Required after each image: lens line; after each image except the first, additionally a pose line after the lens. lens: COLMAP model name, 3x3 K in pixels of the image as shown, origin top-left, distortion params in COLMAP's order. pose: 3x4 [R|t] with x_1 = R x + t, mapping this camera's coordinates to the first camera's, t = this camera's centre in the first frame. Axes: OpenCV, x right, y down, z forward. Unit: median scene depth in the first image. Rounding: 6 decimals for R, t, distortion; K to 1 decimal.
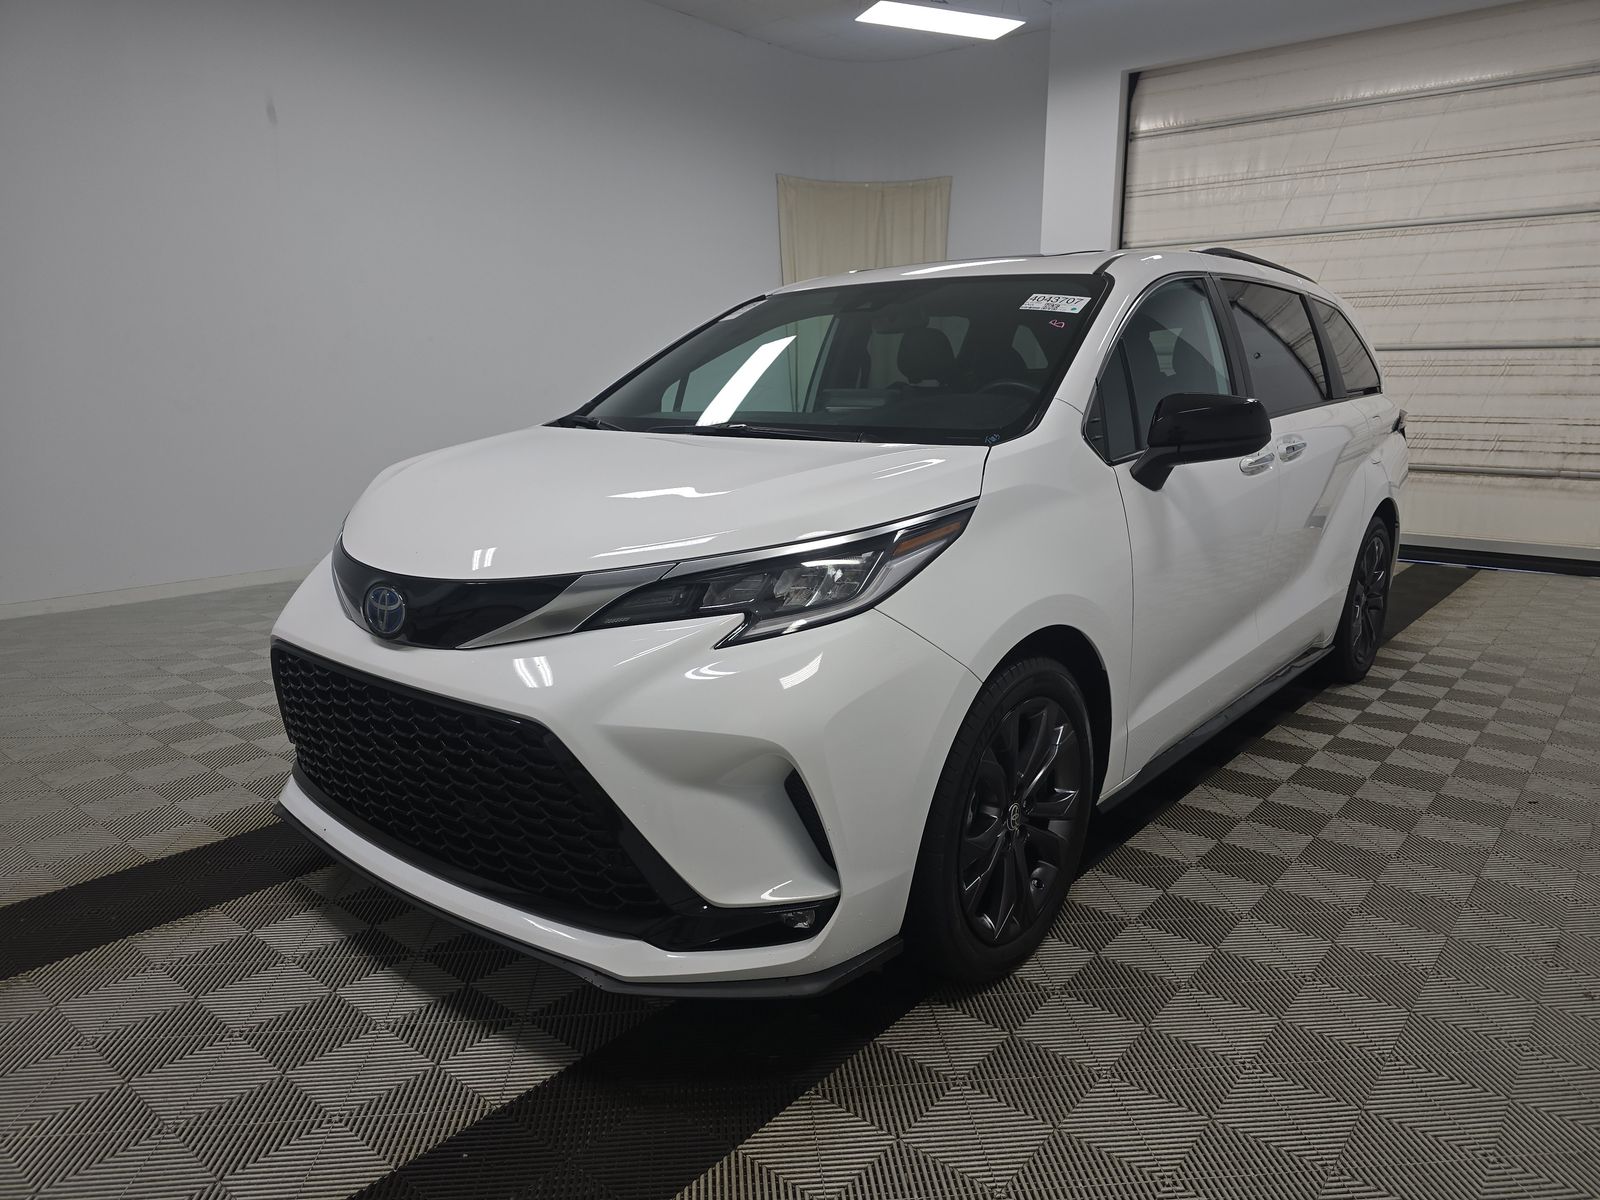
lens RADIAL K [[1088.8, 0, 749.1], [0, 1088.8, 601.7], [0, 0, 1]] dist [0.038258, -0.017917]
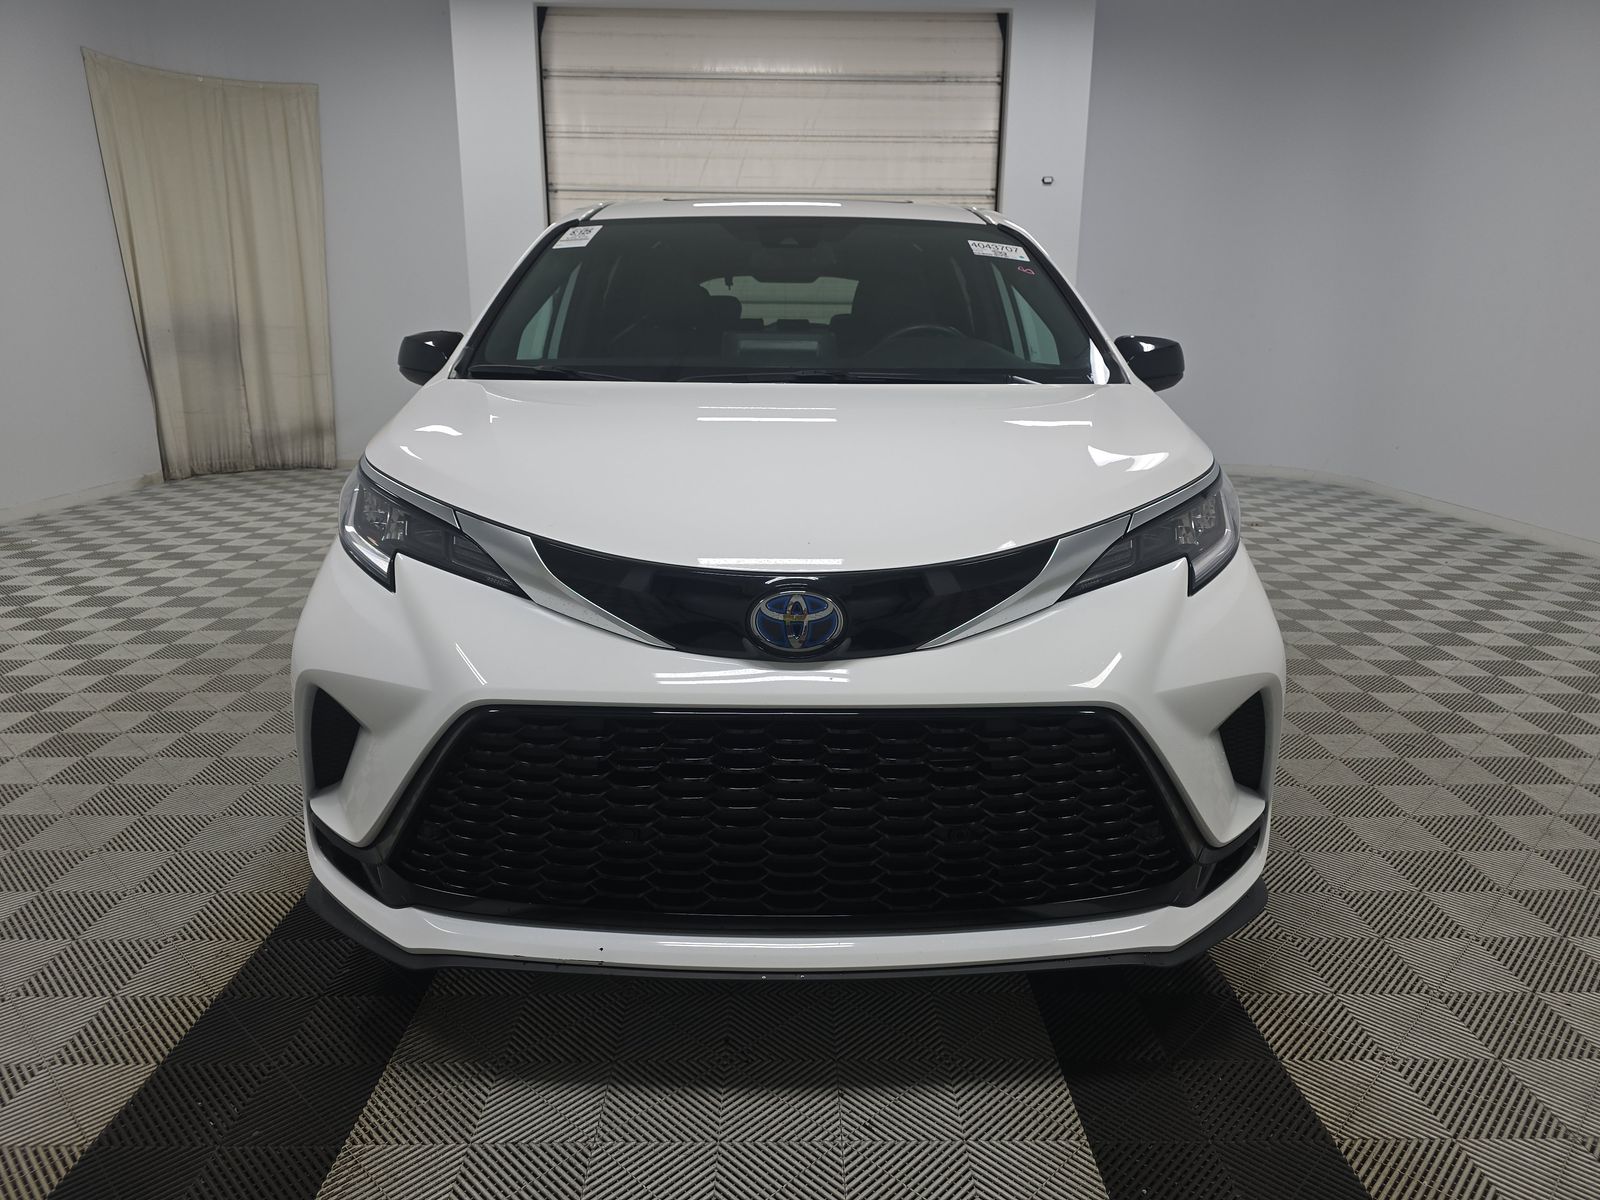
lens RADIAL K [[1088.8, 0, 845.7], [0, 1088.8, 605.2], [0, 0, 1]] dist [0.038258, -0.017917]
pose [[0.754678, -0.159502, 0.636412, -0.155117], [0.127068, 0.987166, 0.096729, -0.014393], [-0.643673, 0.007869, 0.765260, 0.077829]]
